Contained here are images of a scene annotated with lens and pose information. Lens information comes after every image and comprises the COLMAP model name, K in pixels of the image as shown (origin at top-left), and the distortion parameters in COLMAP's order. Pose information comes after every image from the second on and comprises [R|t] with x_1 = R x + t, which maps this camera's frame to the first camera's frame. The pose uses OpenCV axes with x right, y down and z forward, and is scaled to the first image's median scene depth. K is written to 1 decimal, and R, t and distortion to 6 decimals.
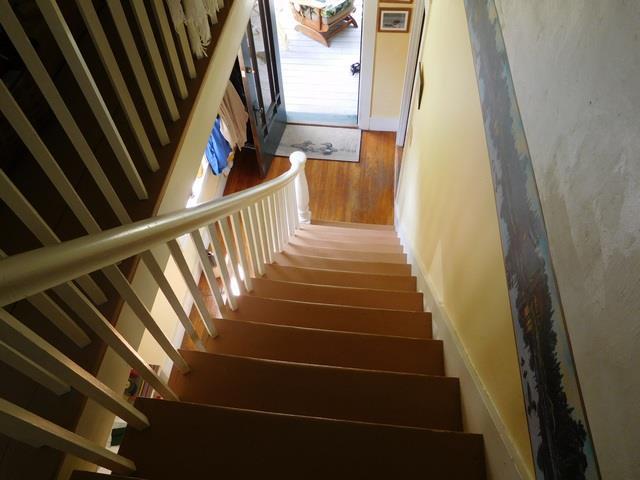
lens RADIAL K [[472.4, 0, 323.4], [0, 472.4, 245.5], [0, 0, 1]] dist [-0.013368, -0.001854]
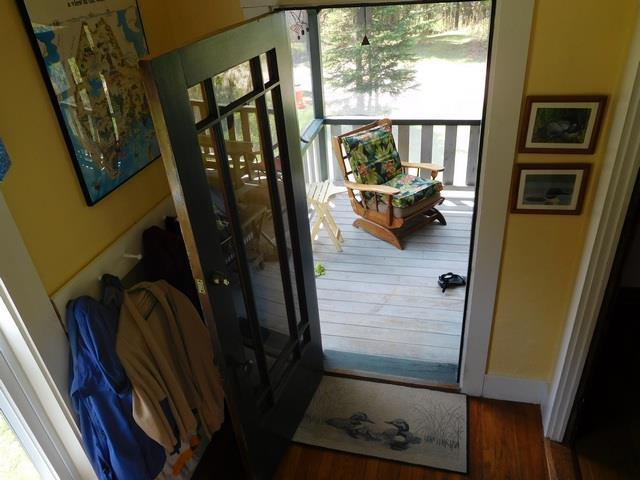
lens RADIAL K [[472.4, 0, 318.0], [0, 472.4, 242.3], [0, 0, 1]] dist [-0.013368, -0.001854]
pose [[0.987190, 0.023298, -0.157840, -0.001756], [-0.087399, 0.906615, -0.412808, -0.171765], [0.133483, 0.421315, 0.897038, 0.453007]]
